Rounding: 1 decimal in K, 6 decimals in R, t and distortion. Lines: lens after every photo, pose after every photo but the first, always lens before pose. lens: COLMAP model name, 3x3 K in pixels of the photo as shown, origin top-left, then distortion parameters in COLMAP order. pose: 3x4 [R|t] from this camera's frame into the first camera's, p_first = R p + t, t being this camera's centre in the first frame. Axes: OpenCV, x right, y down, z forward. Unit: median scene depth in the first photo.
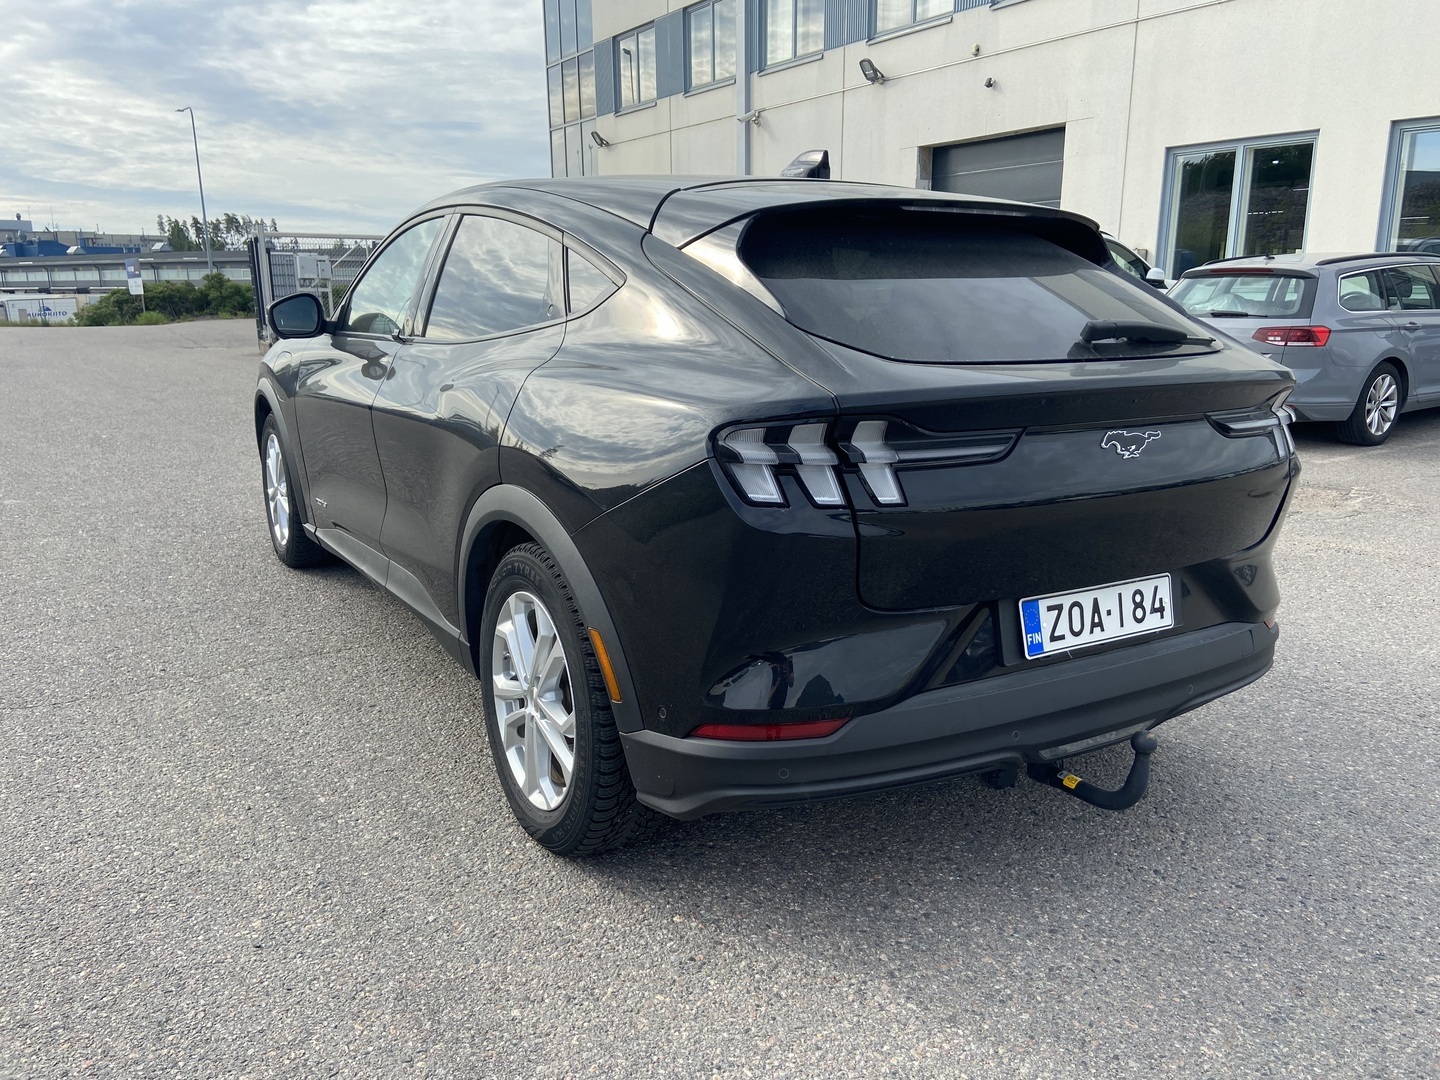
lens RADIAL K [[1094.5, 0, 732.4], [0, 1094.5, 563.4], [0, 0, 1]] dist [0.094295, -0.105429]
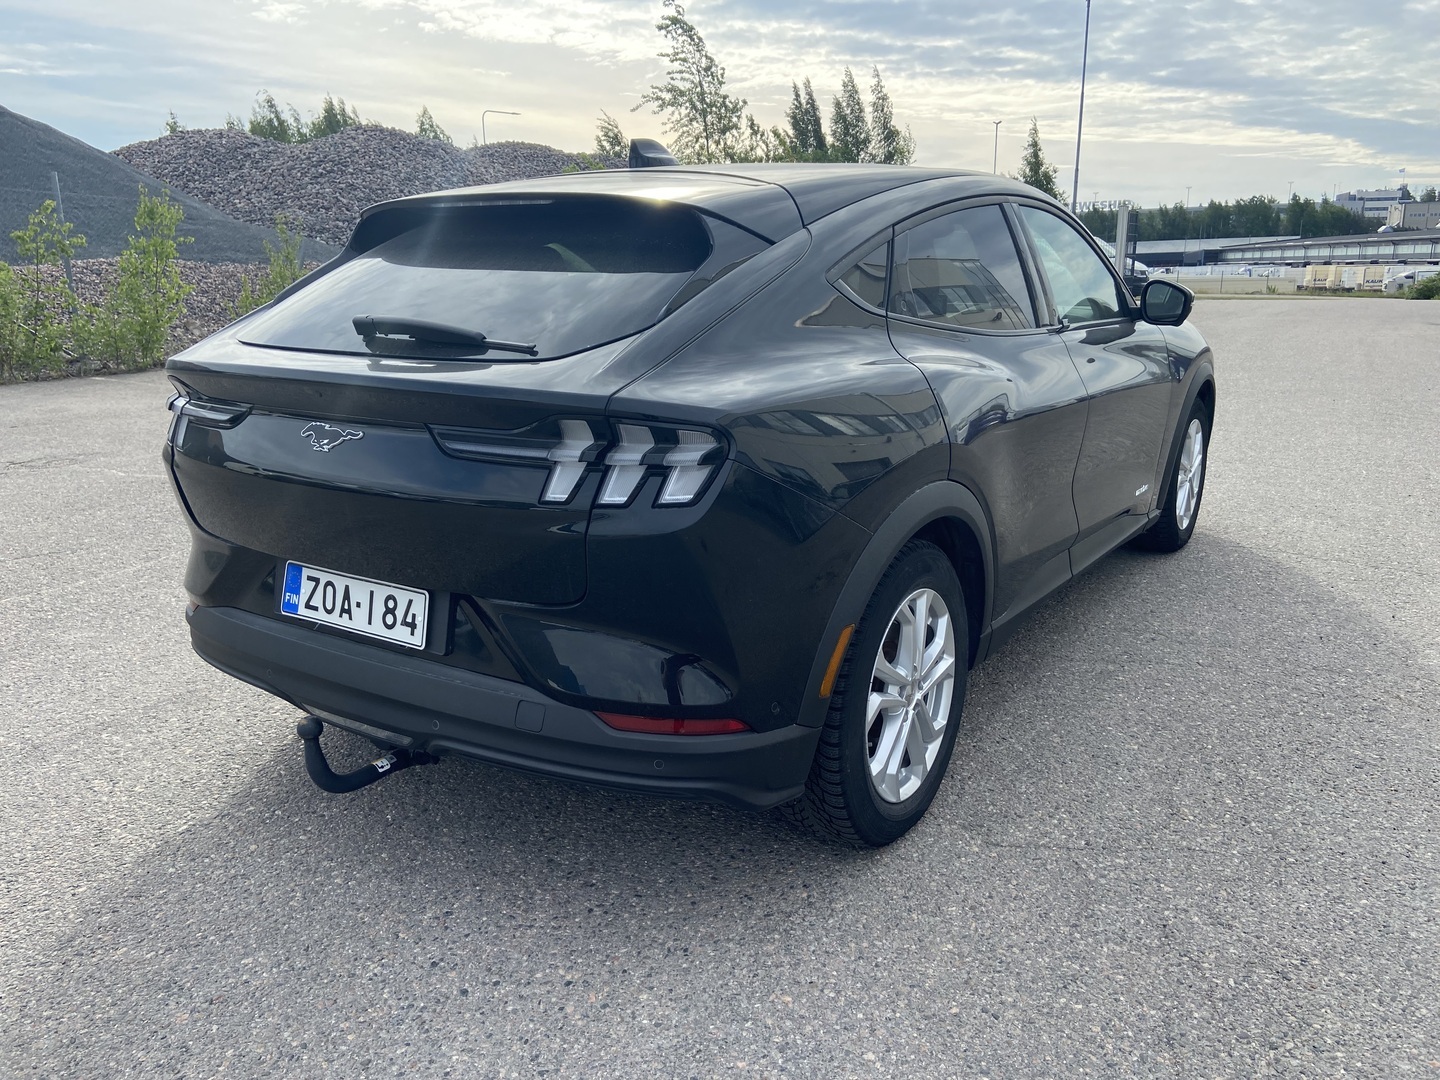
lens RADIAL K [[1094.5, 0, 738.7], [0, 1094.5, 555.2], [0, 0, 1]] dist [0.094295, -0.105429]
pose [[0.423792, 0.222586, -0.877984, 0.127412], [-0.206667, 0.967528, 0.145532, -0.020392], [0.881867, 0.119775, 0.456031, 0.078246]]
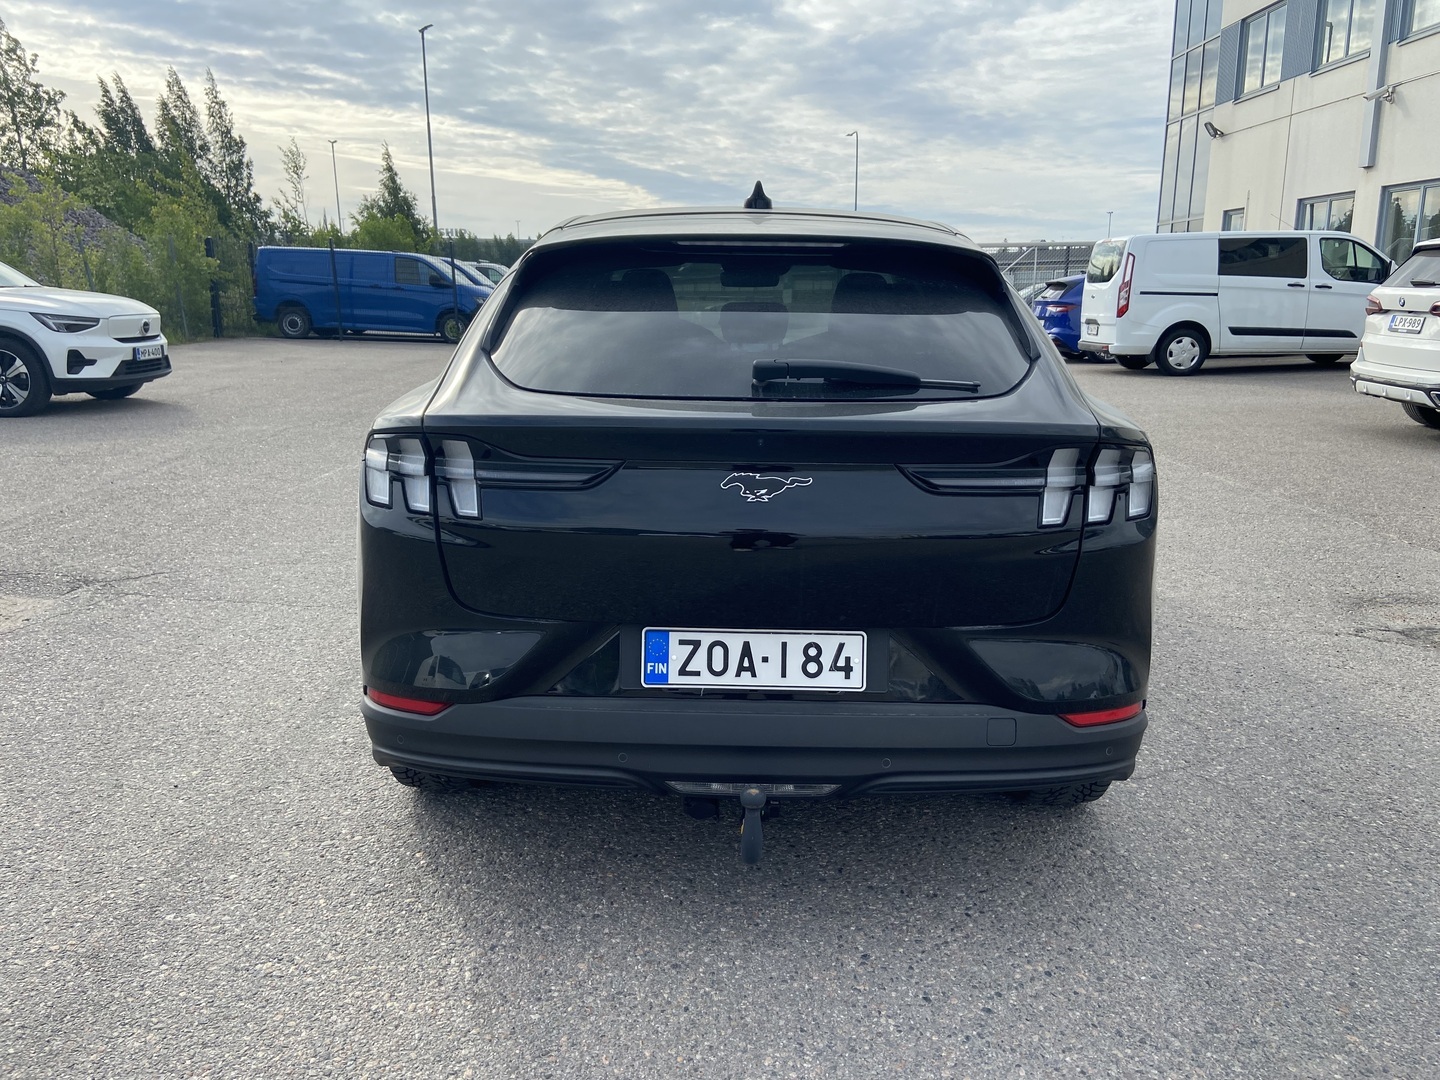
lens RADIAL K [[1094.5, 0, 733.9], [0, 1094.5, 550.7], [0, 0, 1]] dist [0.094295, -0.105429]
pose [[0.842309, 0.126959, -0.523829, 0.075355], [-0.133220, 0.990748, 0.025908, -0.006639], [0.522272, 0.047962, 0.851429, 0.015161]]
